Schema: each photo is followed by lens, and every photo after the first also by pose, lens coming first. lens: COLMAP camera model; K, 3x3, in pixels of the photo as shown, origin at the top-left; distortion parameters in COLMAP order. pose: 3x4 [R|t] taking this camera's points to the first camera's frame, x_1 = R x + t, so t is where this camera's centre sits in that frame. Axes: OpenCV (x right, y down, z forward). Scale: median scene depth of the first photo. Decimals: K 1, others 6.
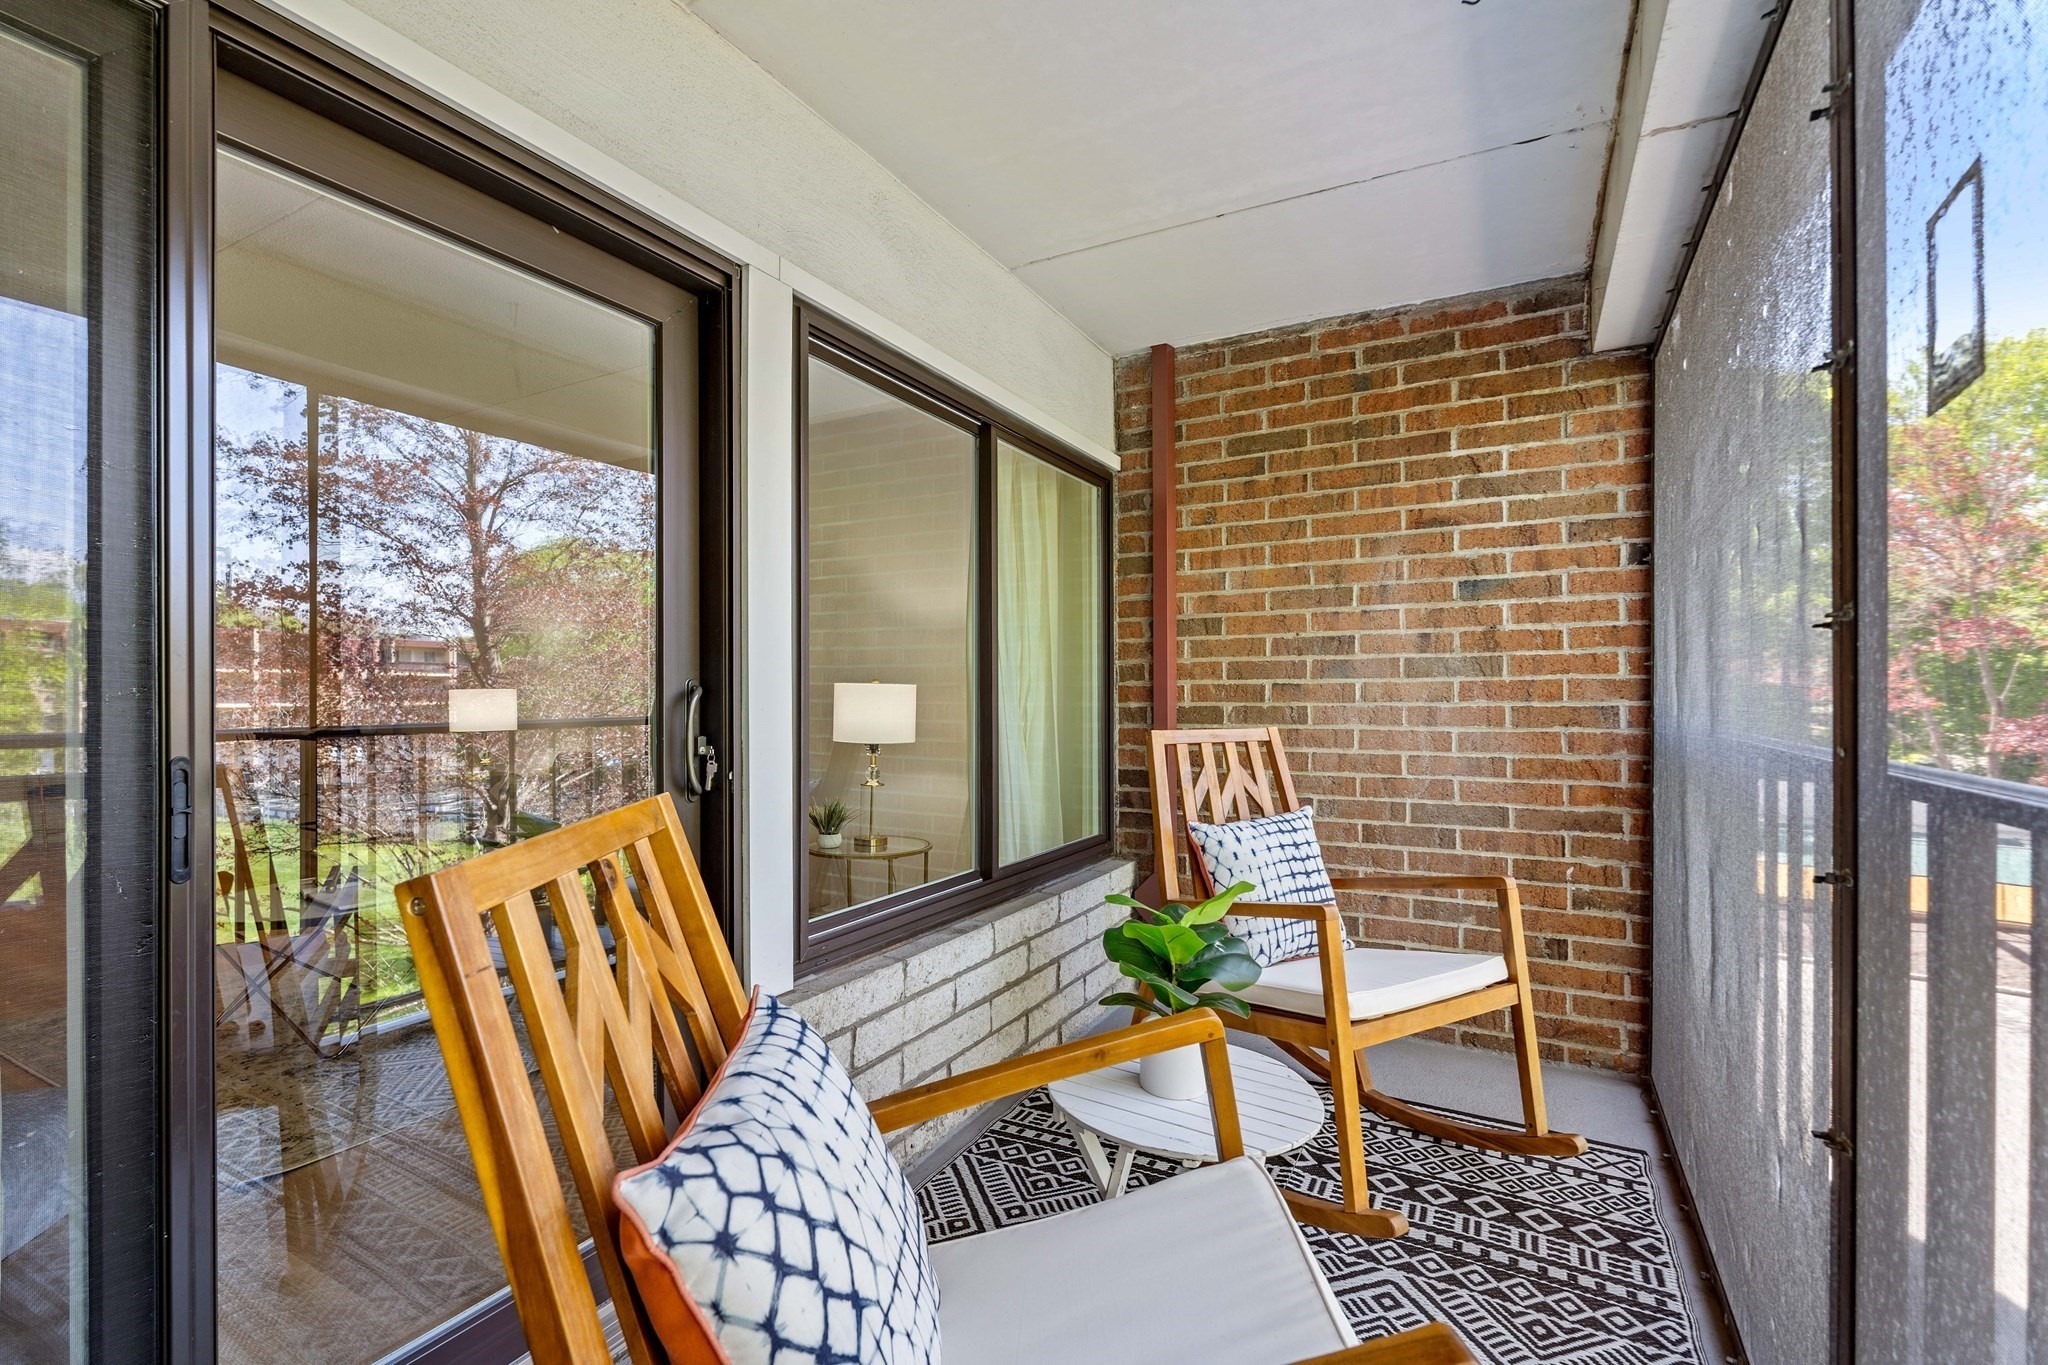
lens RADIAL K [[923.8, 0, 1028.7], [0, 923.8, 686.1], [0, 0, 1]] dist [-0.002715, 0.001051]
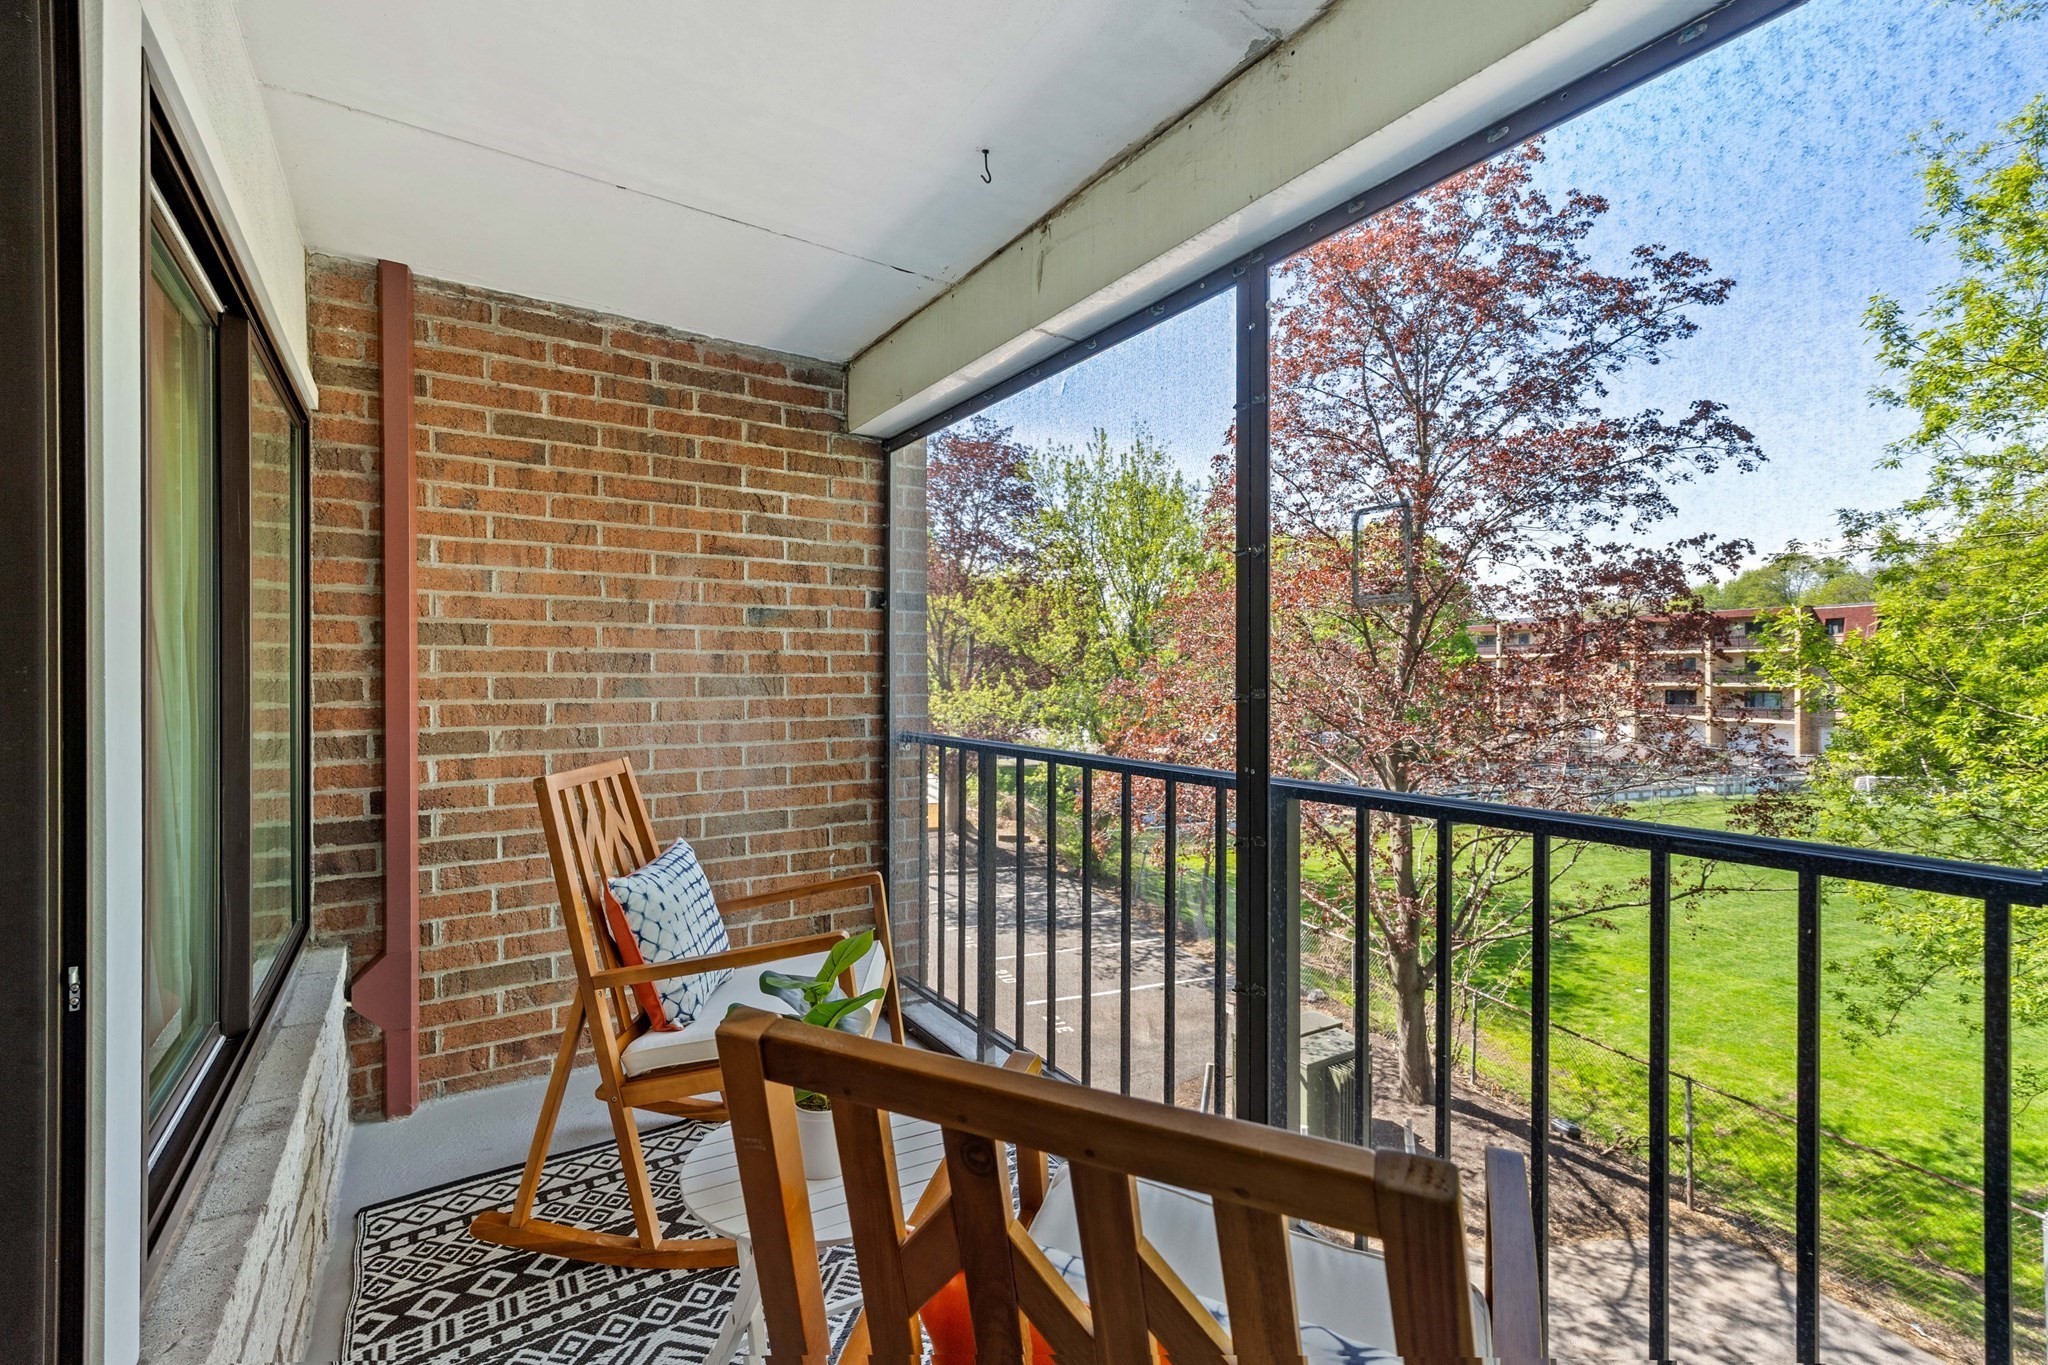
lens RADIAL K [[923.8, 0, 1035.2], [0, 923.8, 677.4], [0, 0, 1]] dist [-0.002715, 0.001051]
pose [[0.444534, 0.003996, 0.895753, -0.345361], [-0.006400, 0.999979, -0.001285, -0.031350], [-0.895739, -0.005162, 0.444550, 0.204738]]
